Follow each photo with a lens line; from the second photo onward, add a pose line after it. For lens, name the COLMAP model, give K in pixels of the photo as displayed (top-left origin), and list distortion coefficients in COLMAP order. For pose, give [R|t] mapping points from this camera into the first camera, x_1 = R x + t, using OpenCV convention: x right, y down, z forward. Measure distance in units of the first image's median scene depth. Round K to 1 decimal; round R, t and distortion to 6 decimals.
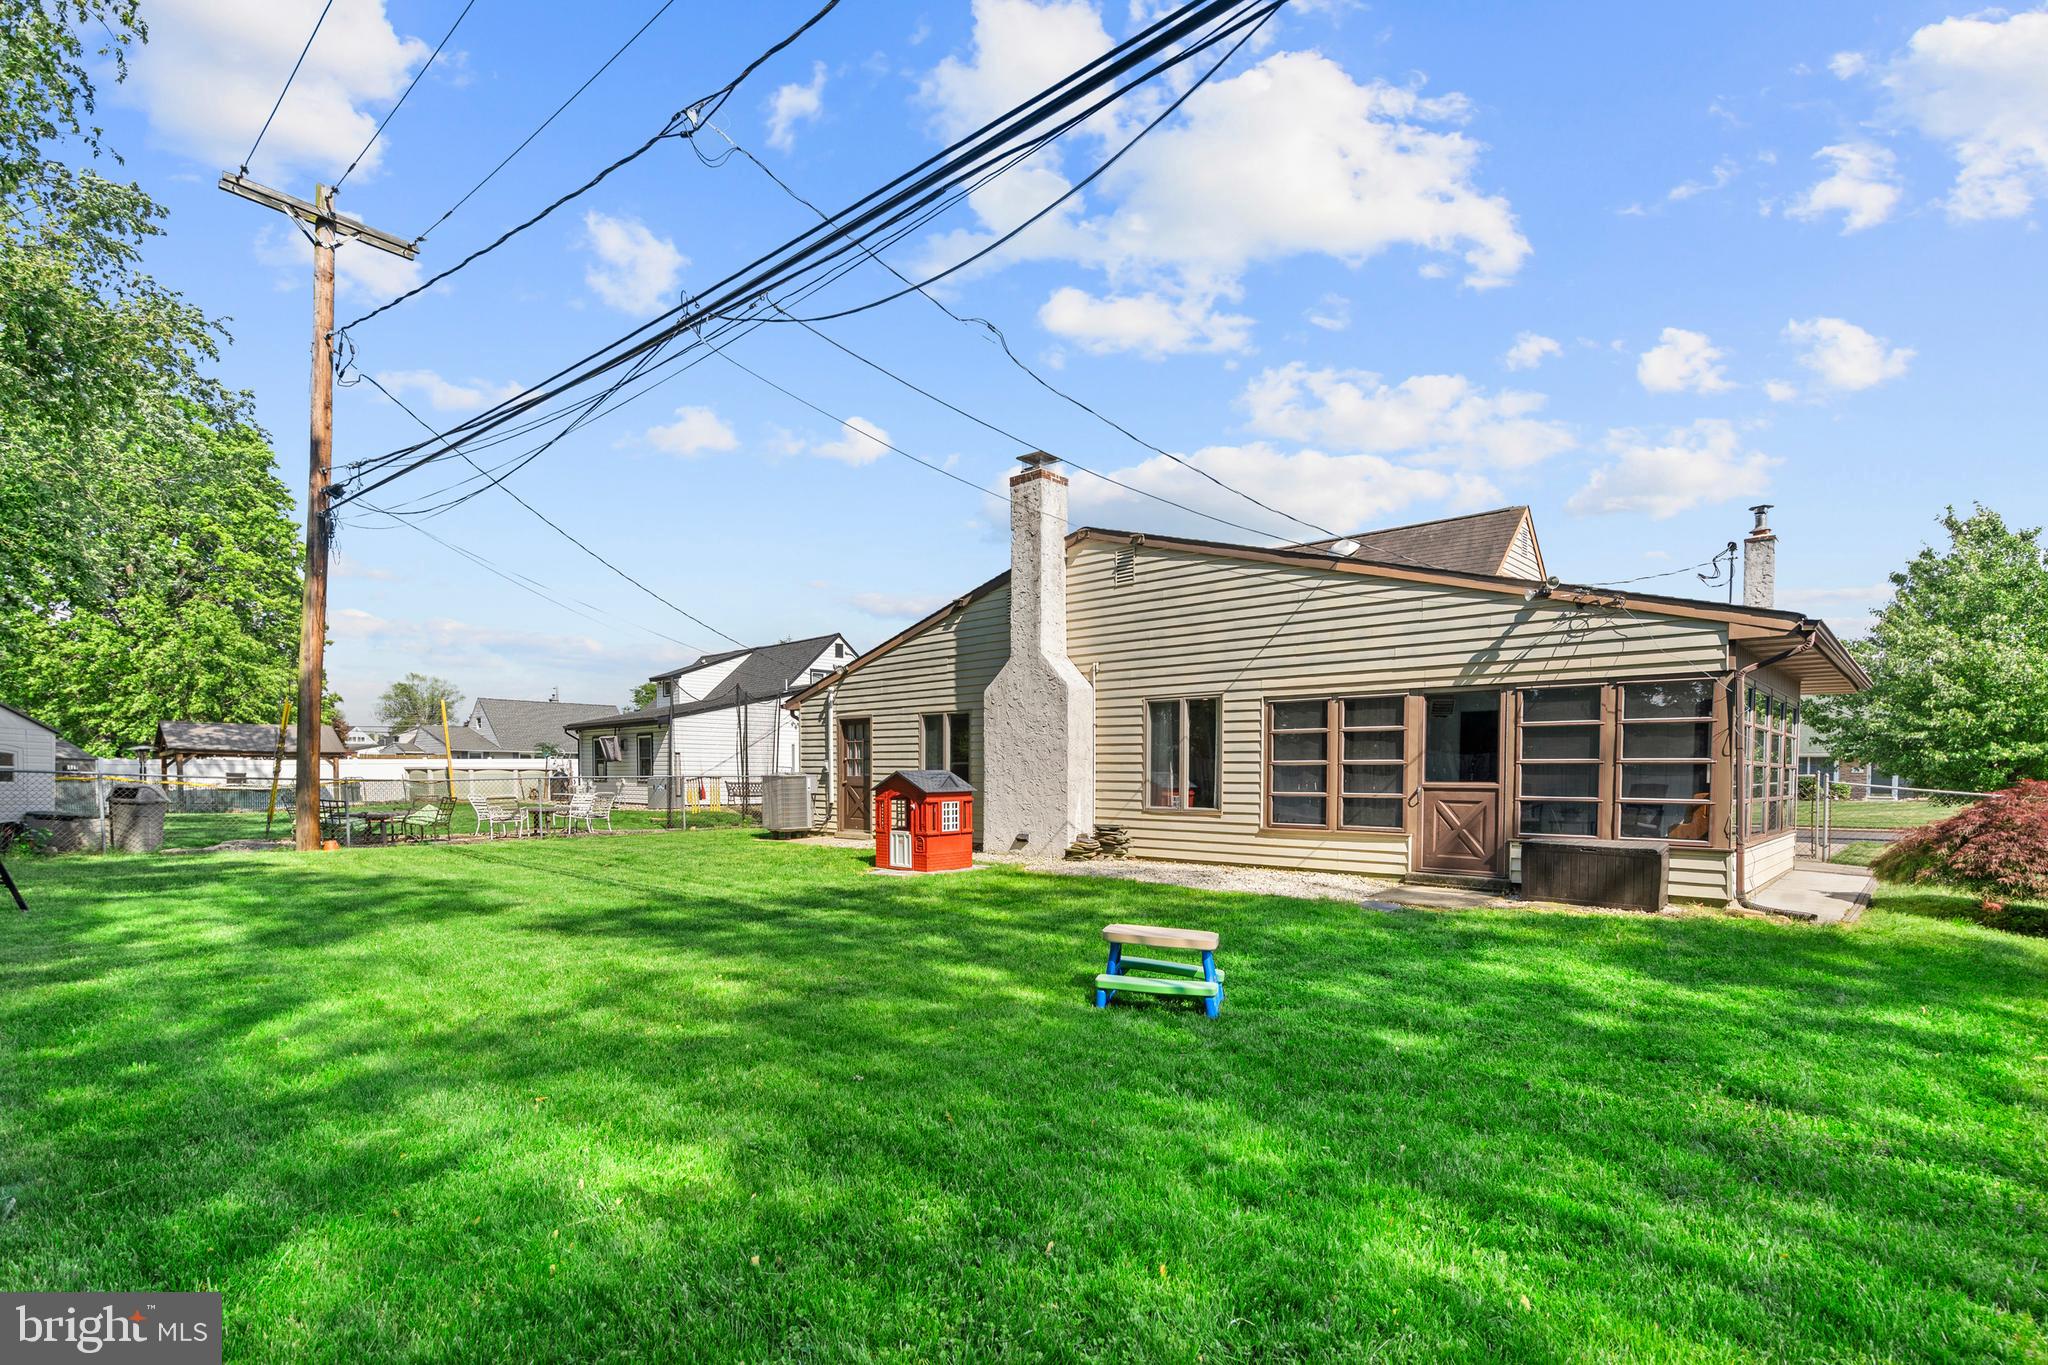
lens RADIAL K [[935.9, 0, 1025.7], [0, 935.9, 785.0], [0, 0, 1]] dist [0.002776, 0.001335]
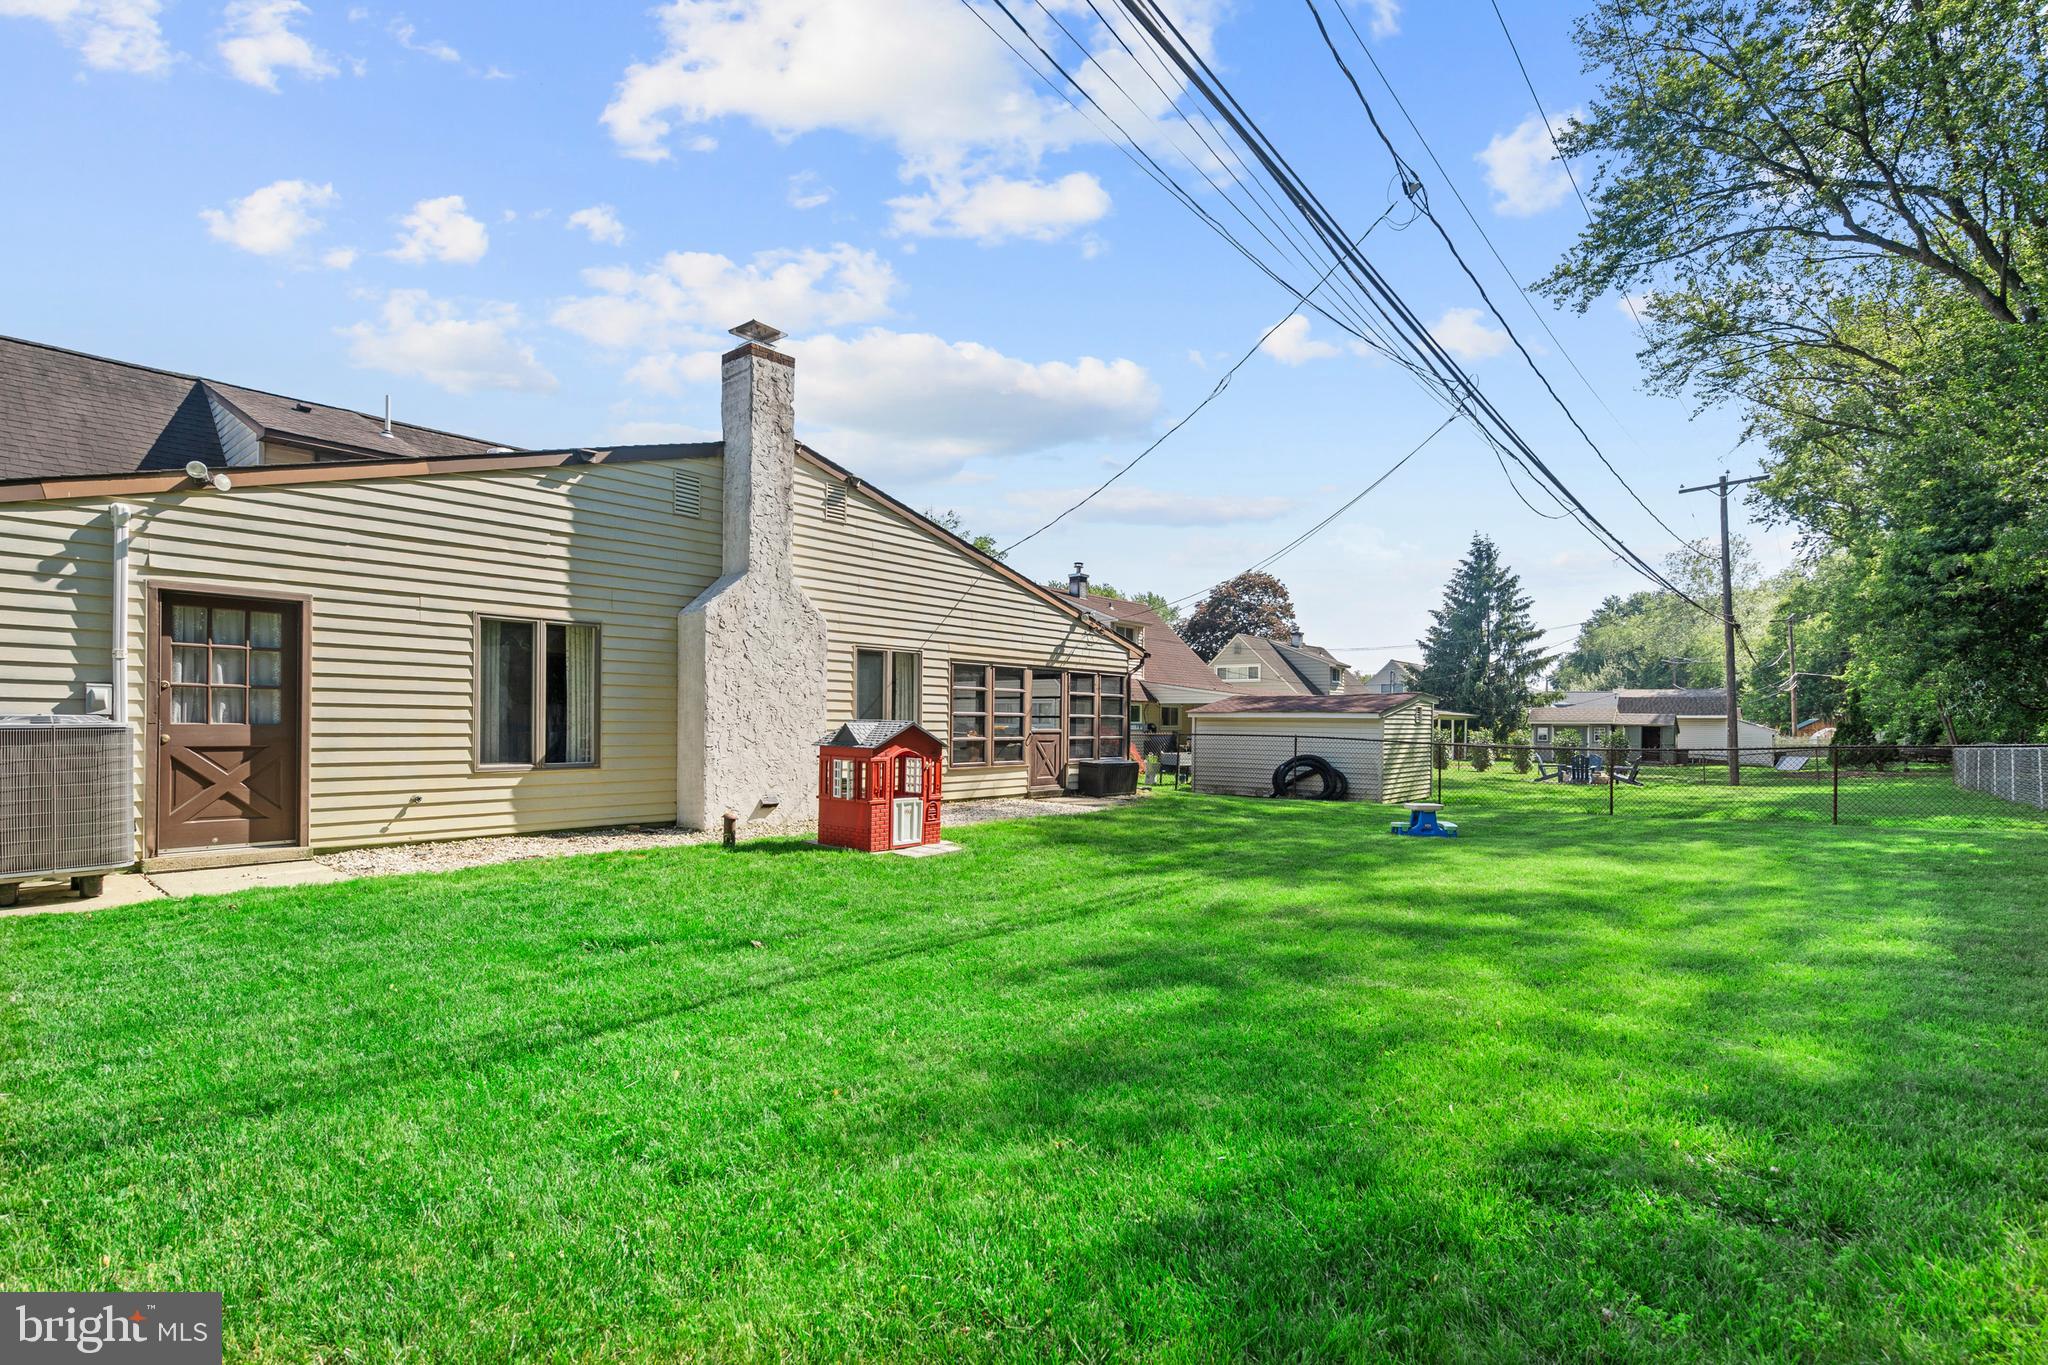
lens RADIAL K [[935.9, 0, 1023.9], [0, 935.9, 694.7], [0, 0, 1]] dist [0.002776, 0.001335]
pose [[-0.028647, 0.029941, 0.999141, -0.899332], [0.008330, 0.999524, -0.029714, -0.010818], [-0.999555, 0.007472, -0.028883, 0.903752]]
